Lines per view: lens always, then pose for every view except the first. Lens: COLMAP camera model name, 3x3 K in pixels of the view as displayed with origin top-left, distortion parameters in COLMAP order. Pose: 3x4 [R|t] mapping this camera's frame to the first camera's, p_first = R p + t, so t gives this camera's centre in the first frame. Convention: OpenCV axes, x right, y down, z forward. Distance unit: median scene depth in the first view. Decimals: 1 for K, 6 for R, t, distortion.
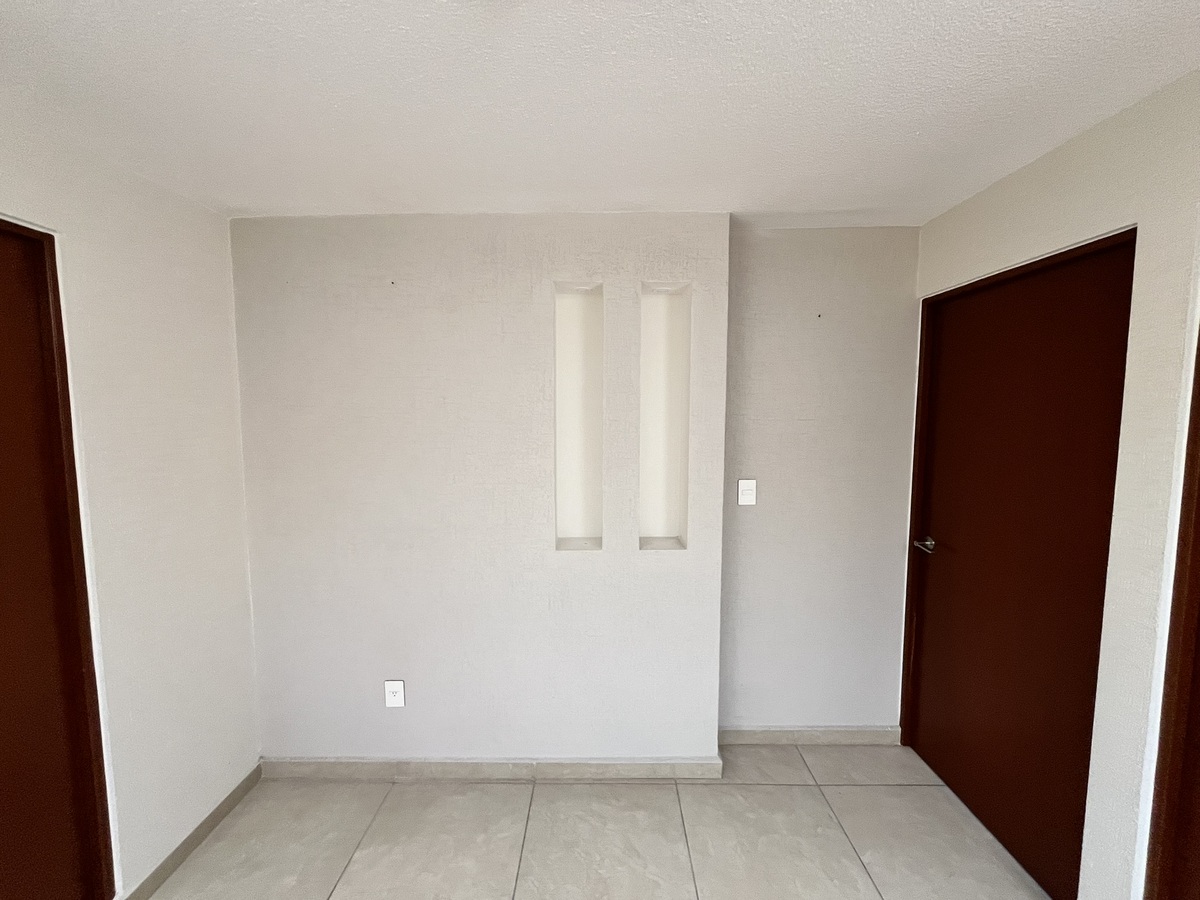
lens RADIAL K [[486.7, 0, 599.2], [0, 486.7, 449.7], [0, 0, 1]] dist [-0.003824, 0.000789]
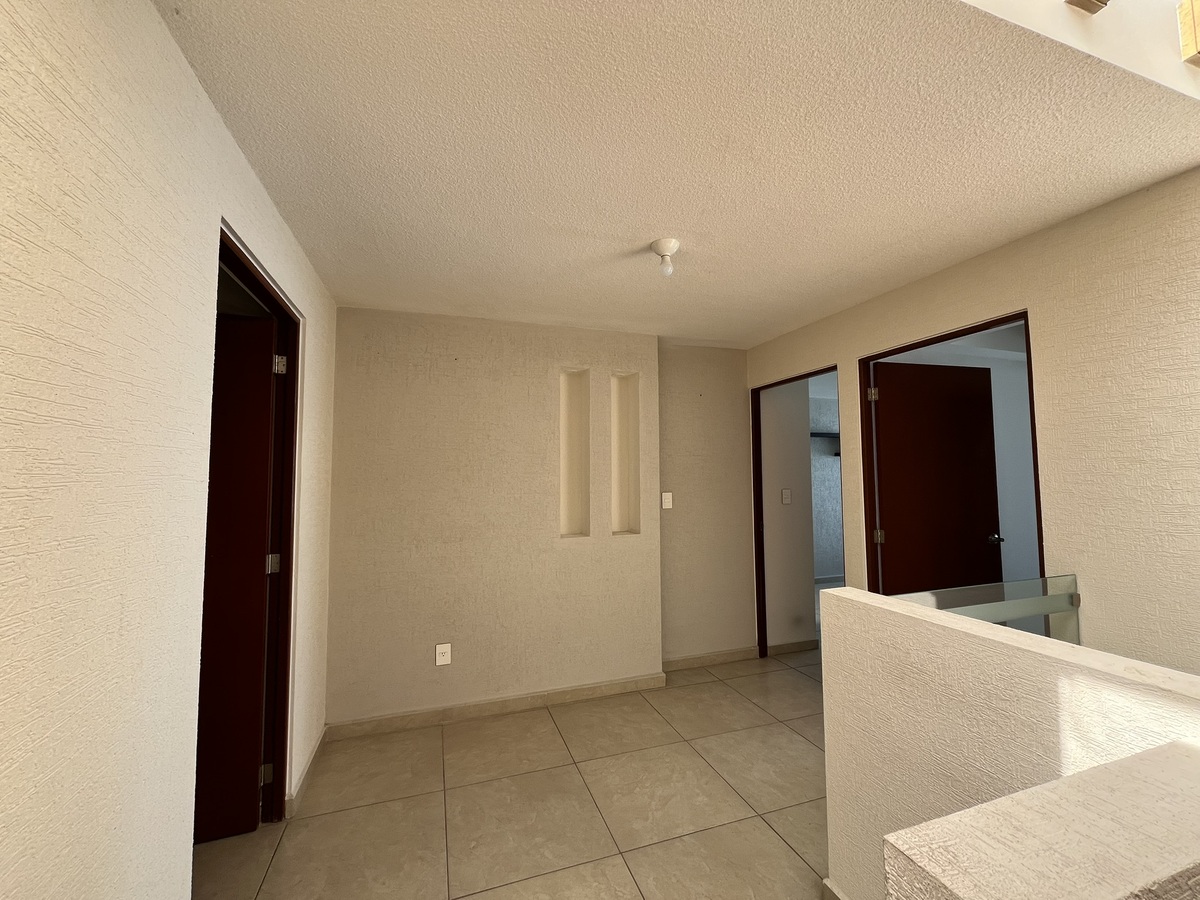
lens RADIAL K [[486.7, 0, 599.0], [0, 486.7, 448.4], [0, 0, 1]] dist [-0.003824, 0.000789]
pose [[0.943500, 0.014135, 0.331071, -0.466260], [0.034250, 0.989579, -0.139857, 0.142956], [-0.329598, 0.143294, 0.933184, -0.469552]]
